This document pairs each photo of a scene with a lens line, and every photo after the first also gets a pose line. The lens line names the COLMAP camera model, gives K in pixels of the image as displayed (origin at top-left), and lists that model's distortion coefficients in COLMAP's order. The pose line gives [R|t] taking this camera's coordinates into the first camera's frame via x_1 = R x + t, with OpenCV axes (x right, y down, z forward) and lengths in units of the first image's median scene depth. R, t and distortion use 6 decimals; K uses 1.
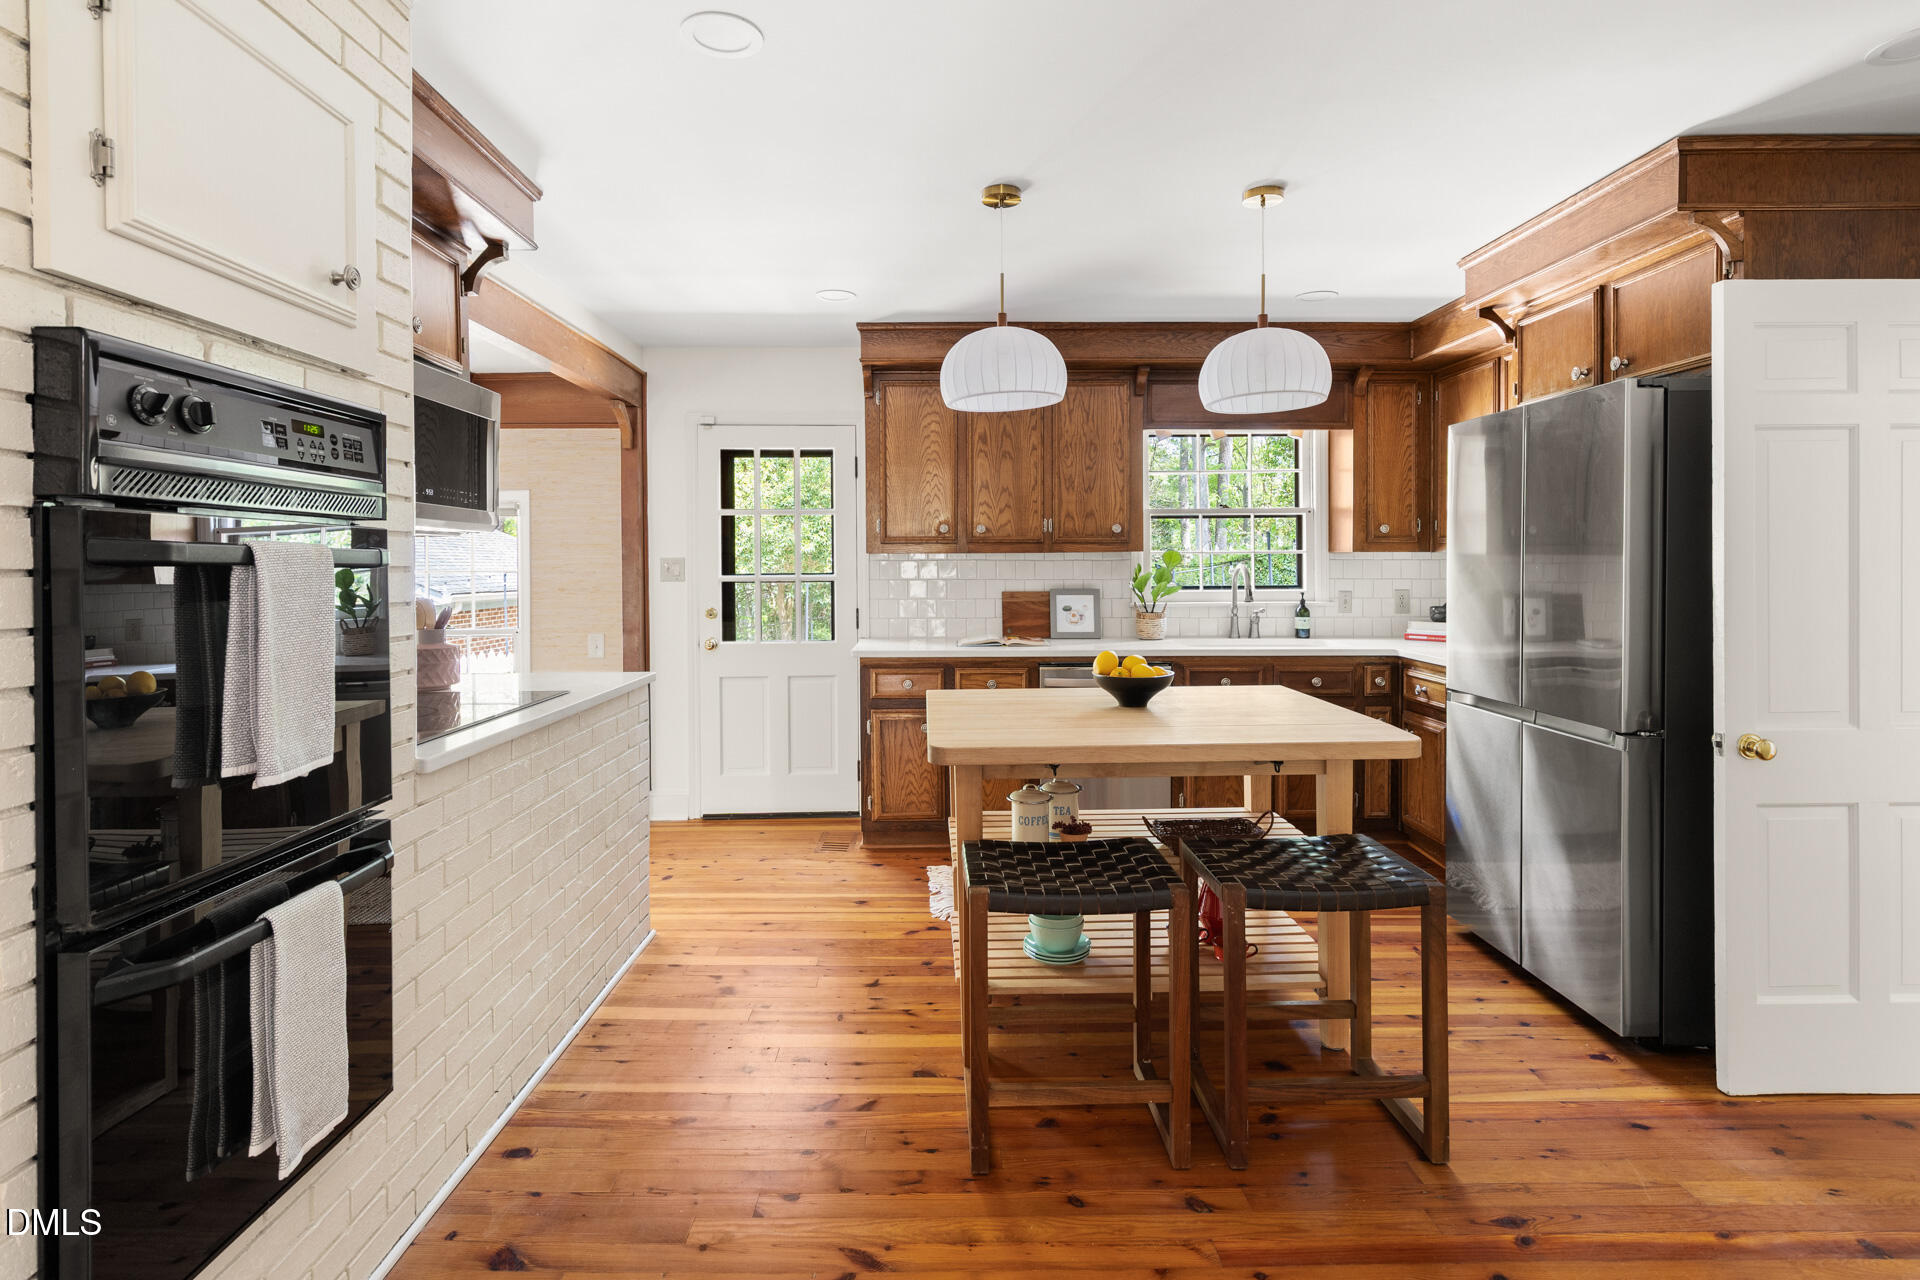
lens RADIAL K [[974.6, 0, 961.4], [0, 974.6, 572.0], [0, 0, 1]] dist [-0.002878, -0.002215]
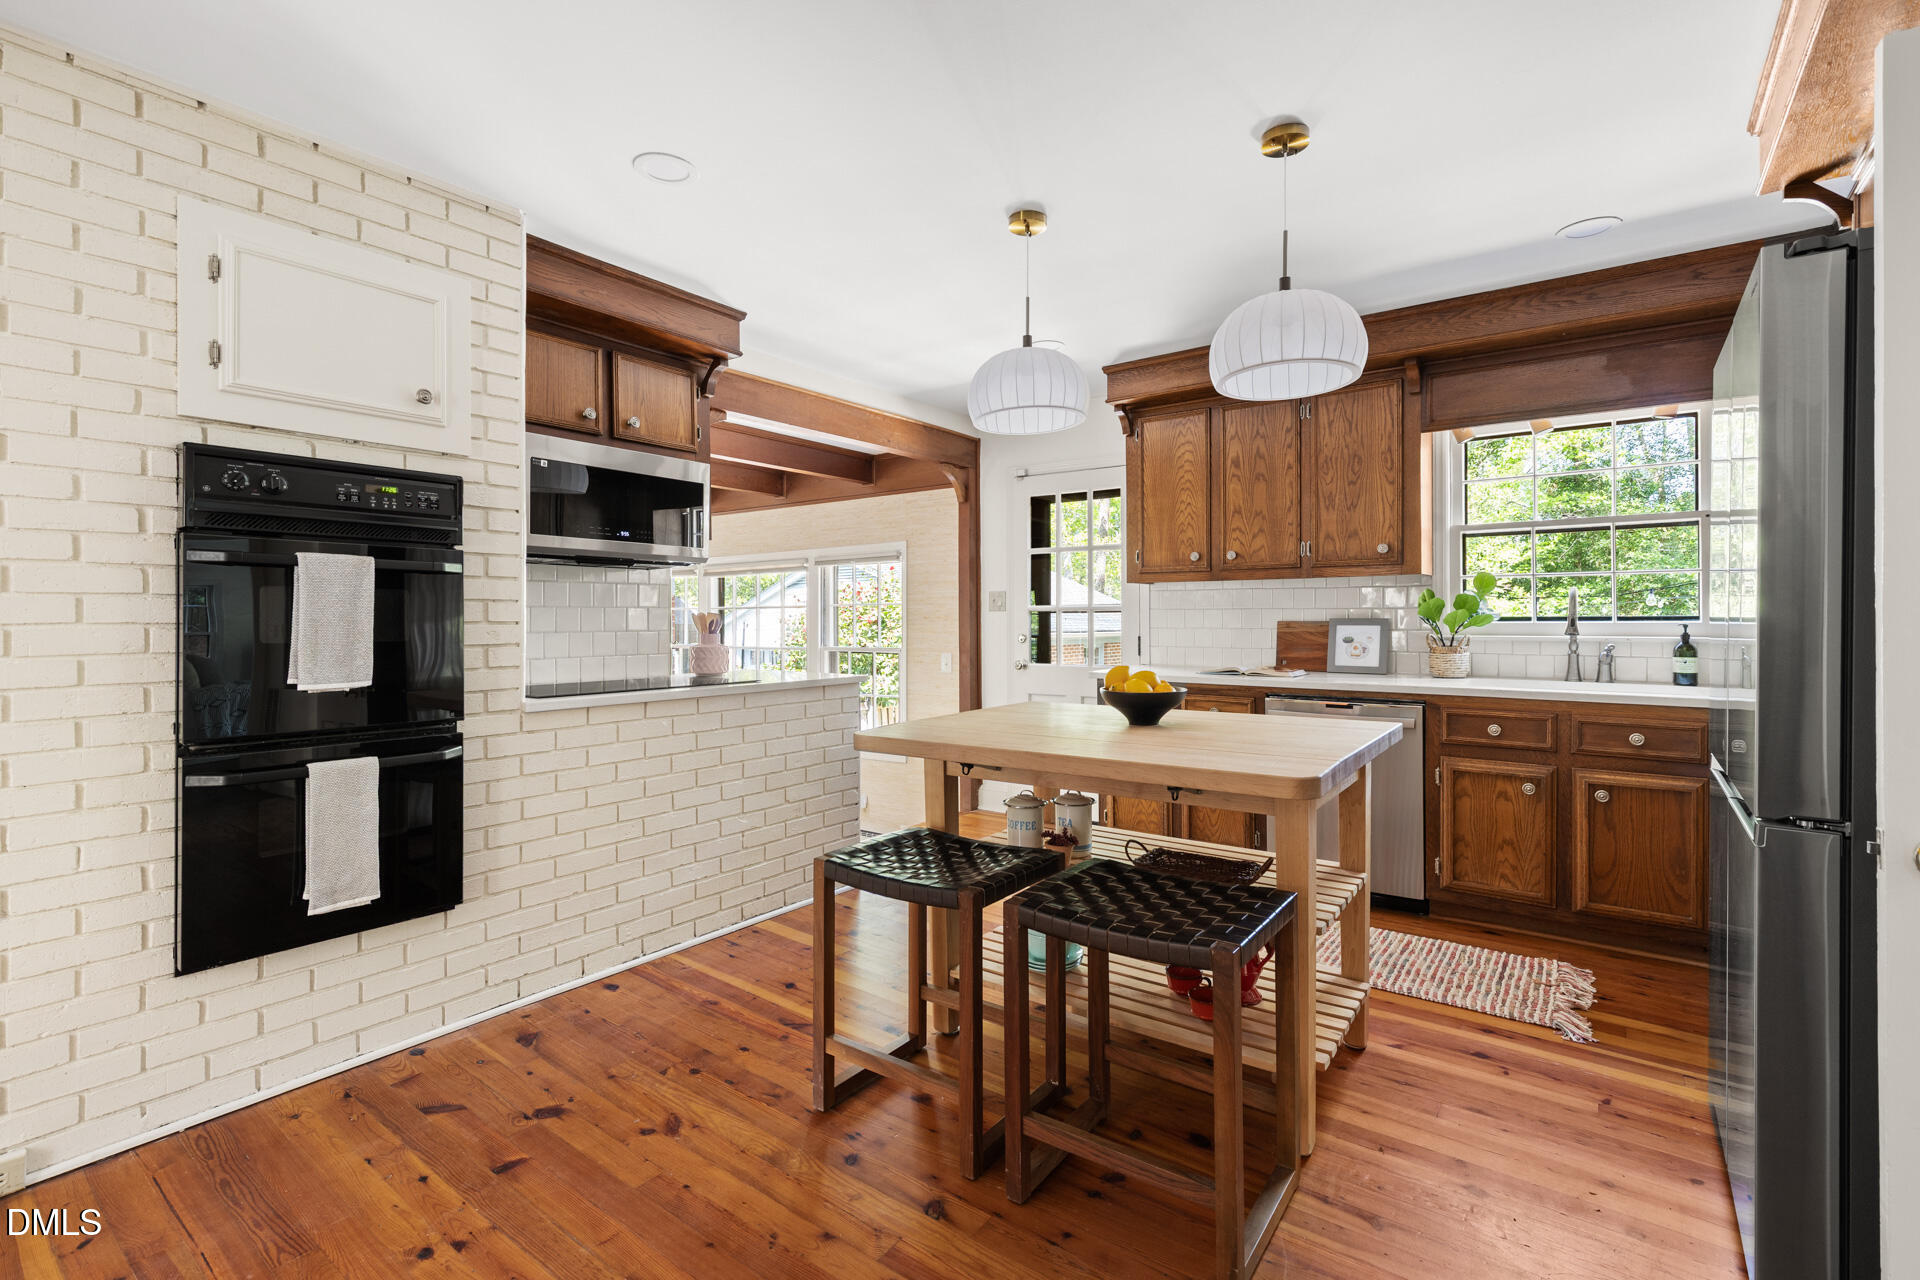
lens RADIAL K [[872.3, 0, 957.1], [0, 872.3, 627.2], [0, 0, 1]] dist [-0.000730, 0.000091]
pose [[0.786476, 0.008830, -0.617558, 0.343088], [-0.006655, 0.999961, 0.005822, 0.024674], [0.617585, -0.000469, 0.786504, 0.138044]]
